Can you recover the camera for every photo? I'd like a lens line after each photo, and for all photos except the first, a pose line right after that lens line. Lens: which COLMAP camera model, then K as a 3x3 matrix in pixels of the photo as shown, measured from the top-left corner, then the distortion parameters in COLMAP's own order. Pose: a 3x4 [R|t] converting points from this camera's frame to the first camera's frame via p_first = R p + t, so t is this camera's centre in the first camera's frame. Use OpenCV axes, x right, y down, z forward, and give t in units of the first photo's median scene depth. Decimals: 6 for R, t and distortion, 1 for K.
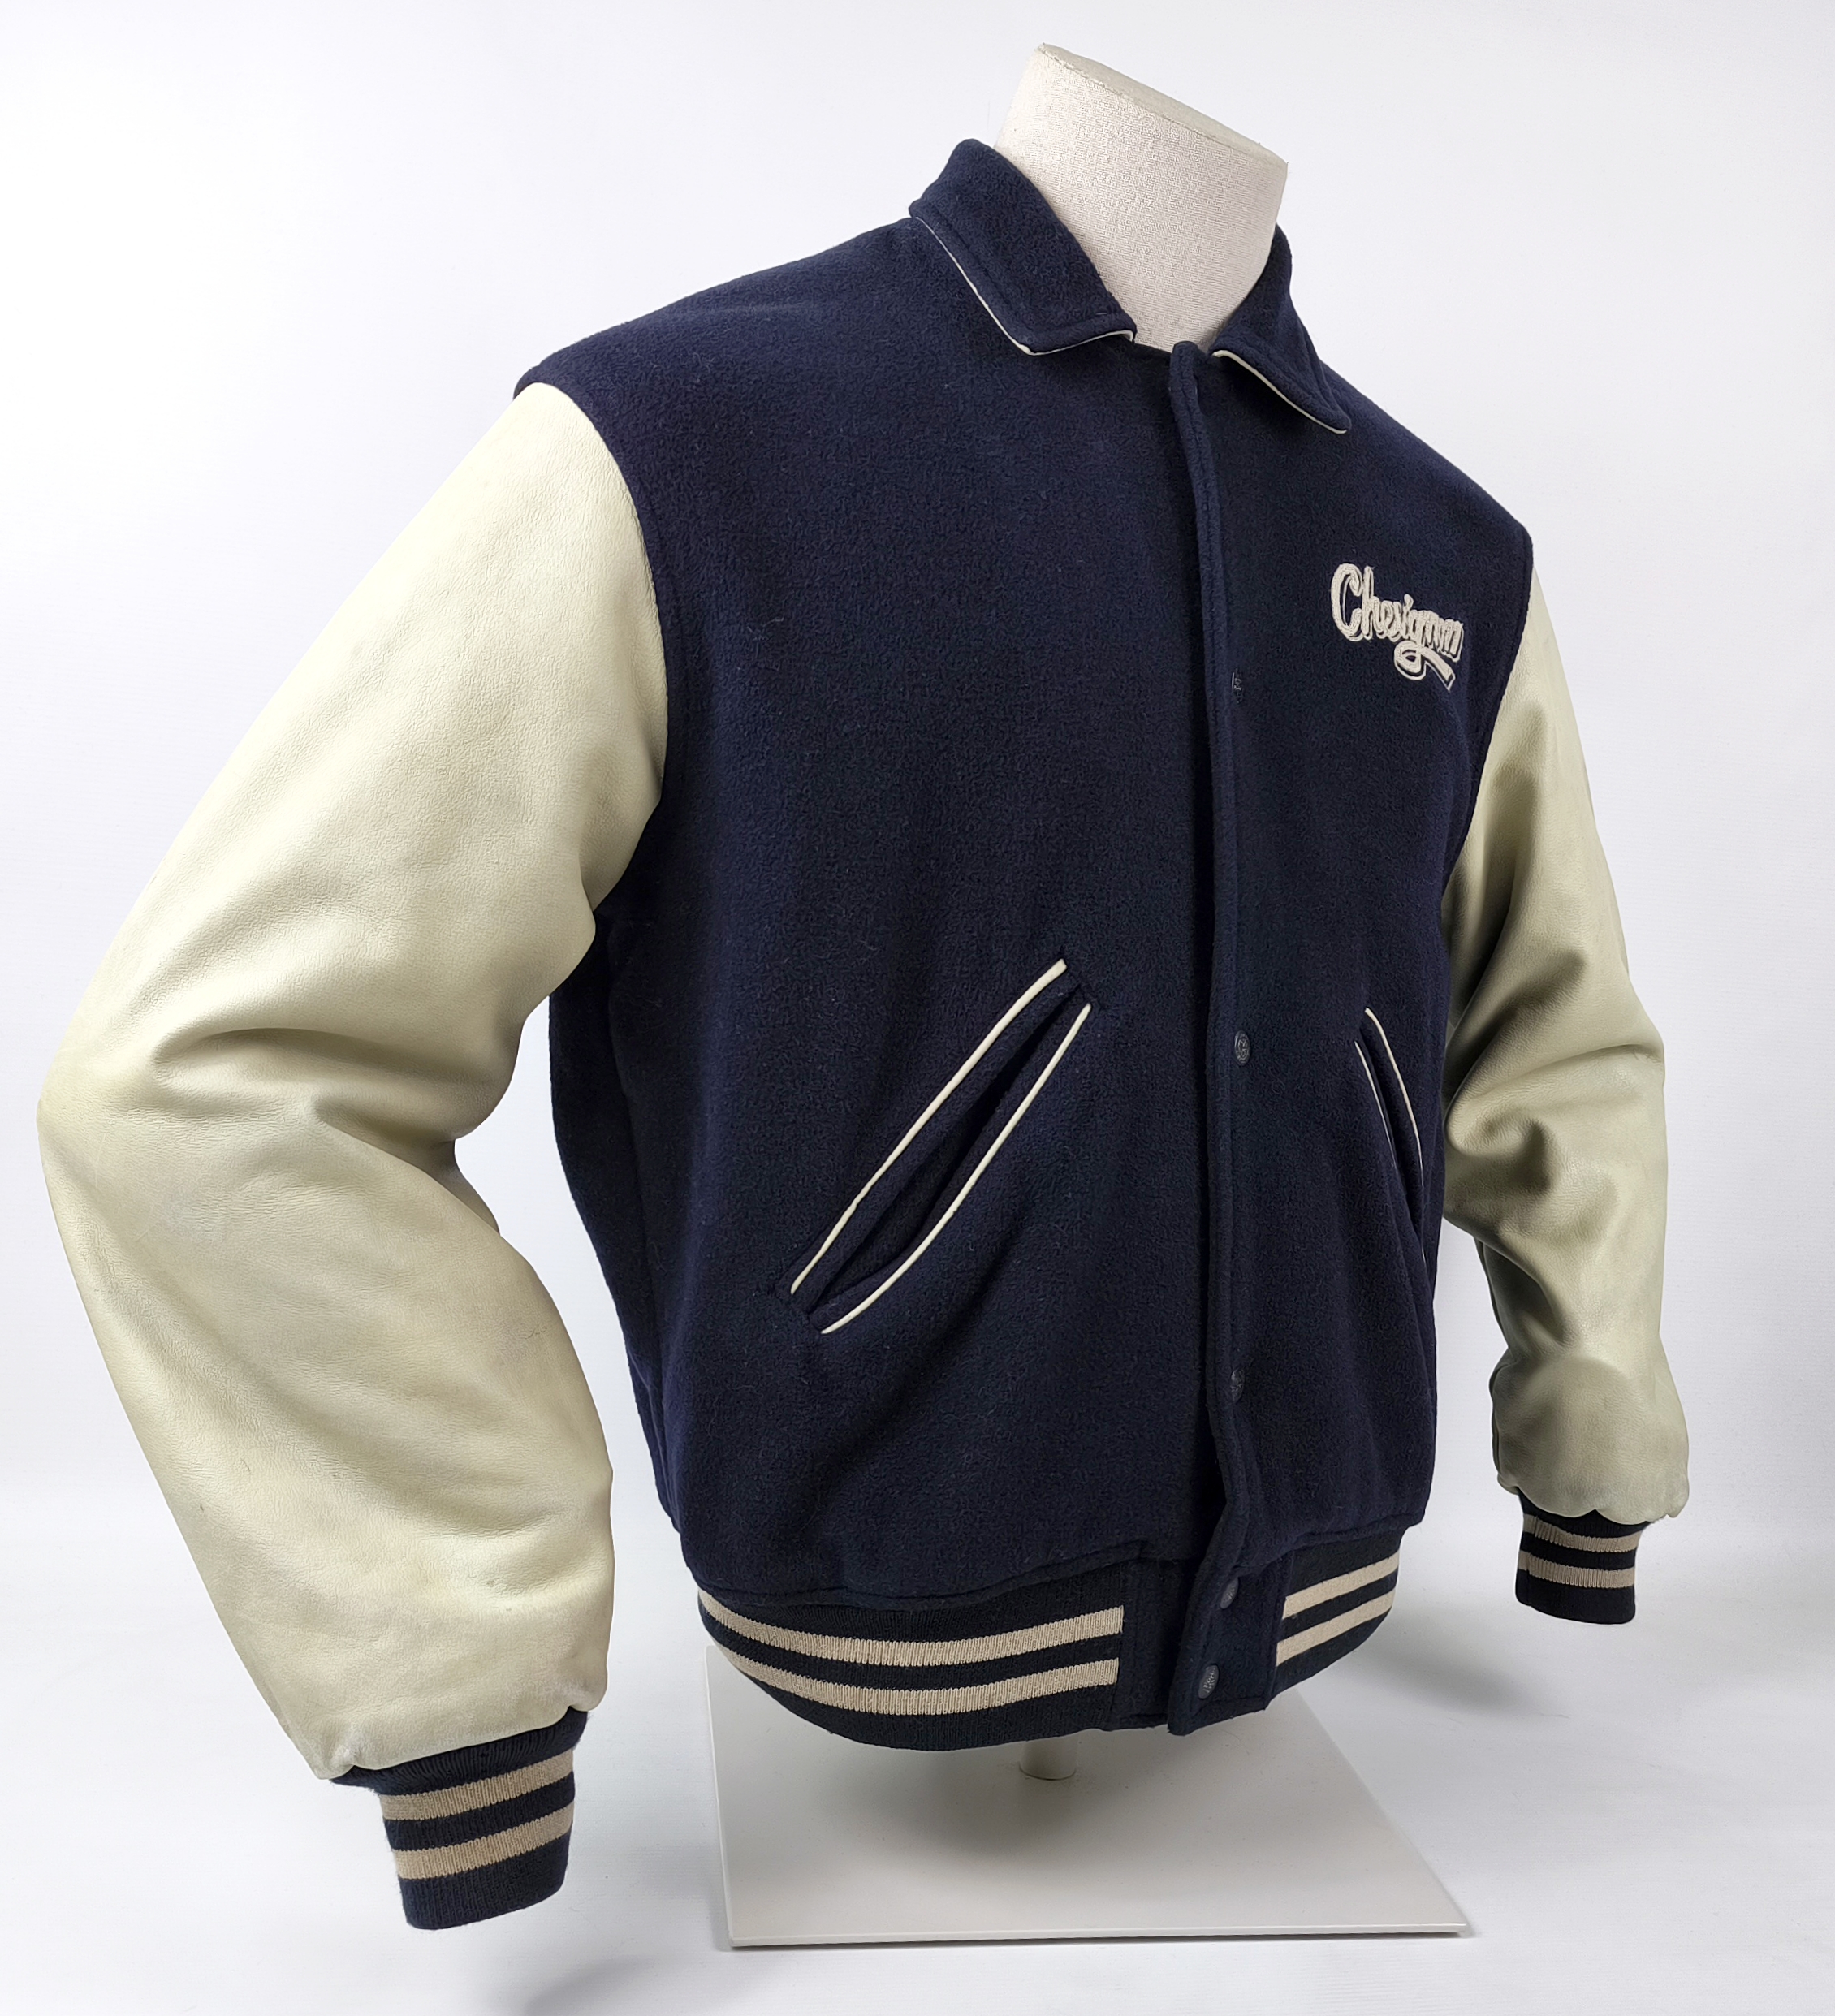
lens RADIAL K [[2150.0, 0, 1022.4], [0, 2150.0, 1050.2], [0, 0, 1]] dist [0.060432, 0.000880]
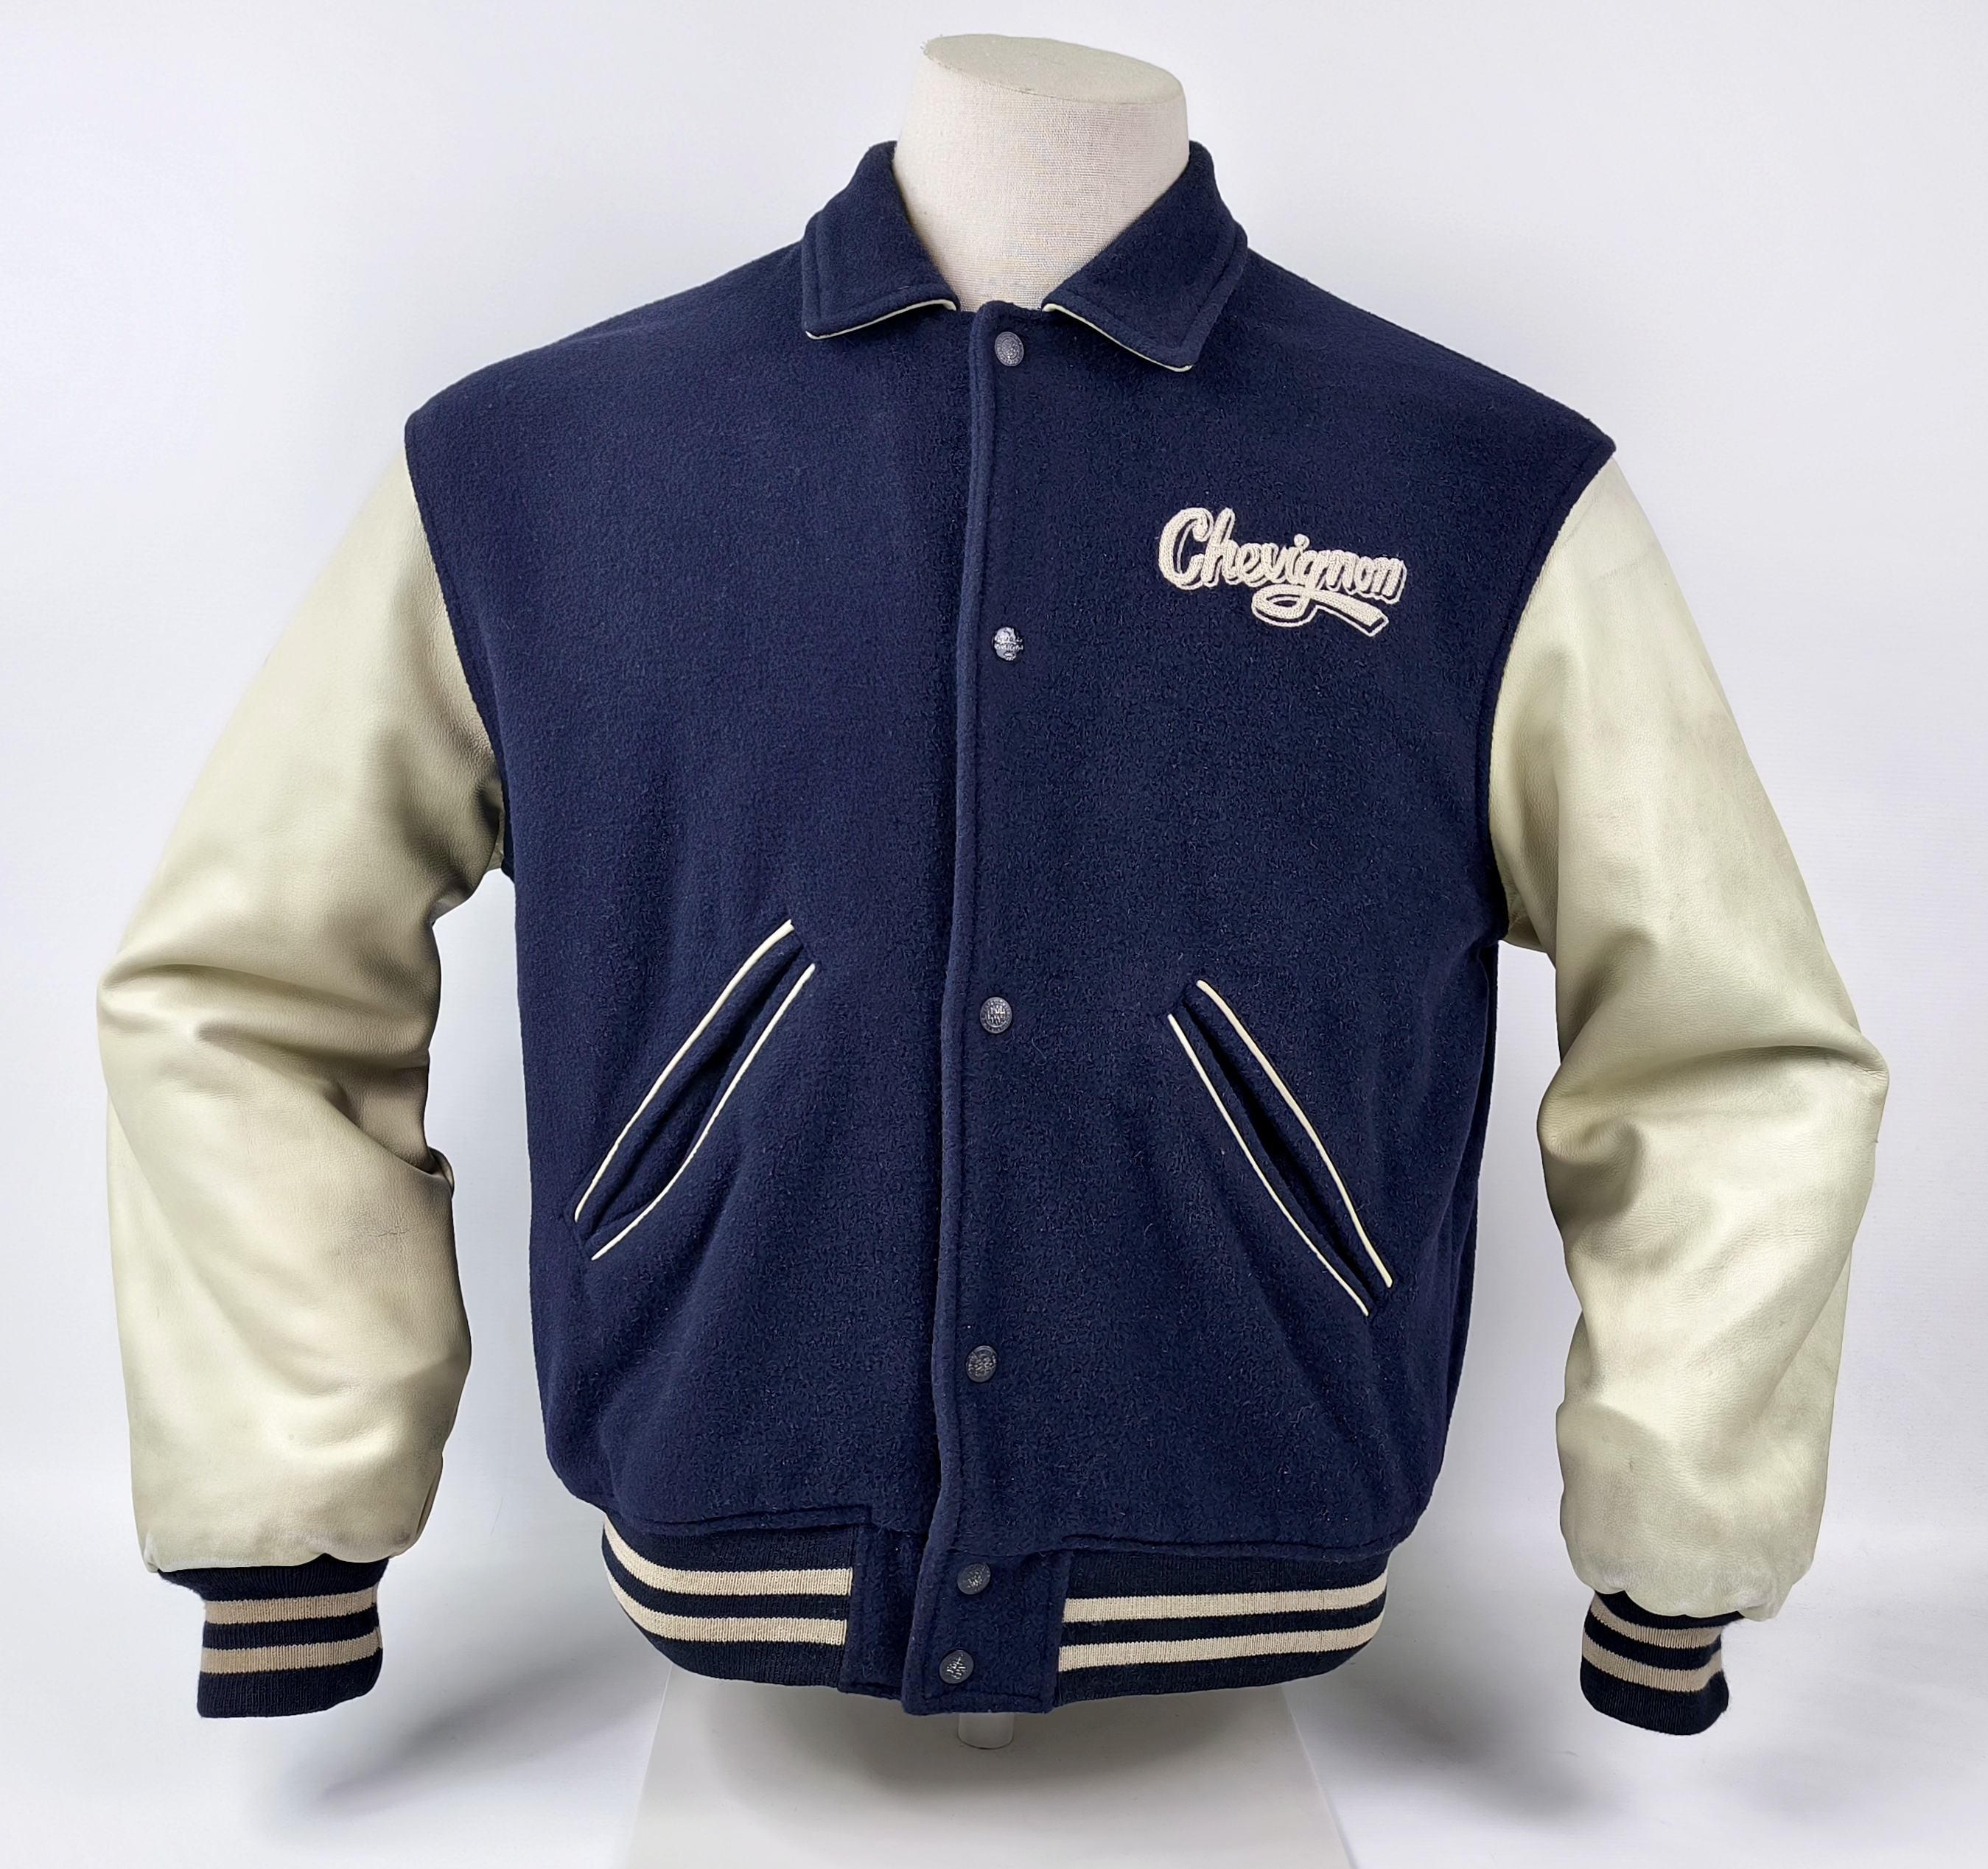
lens RADIAL K [[1918.0, 0, 993.8], [0, 1918.0, 979.3], [0, 0, 1]] dist [0.072814, -0.022743]
pose [[0.838785, 0.027618, -0.543761, 0.586439], [-0.043878, 0.998893, -0.016951, -0.002577], [0.542691, 0.038078, 0.839069, 0.278920]]
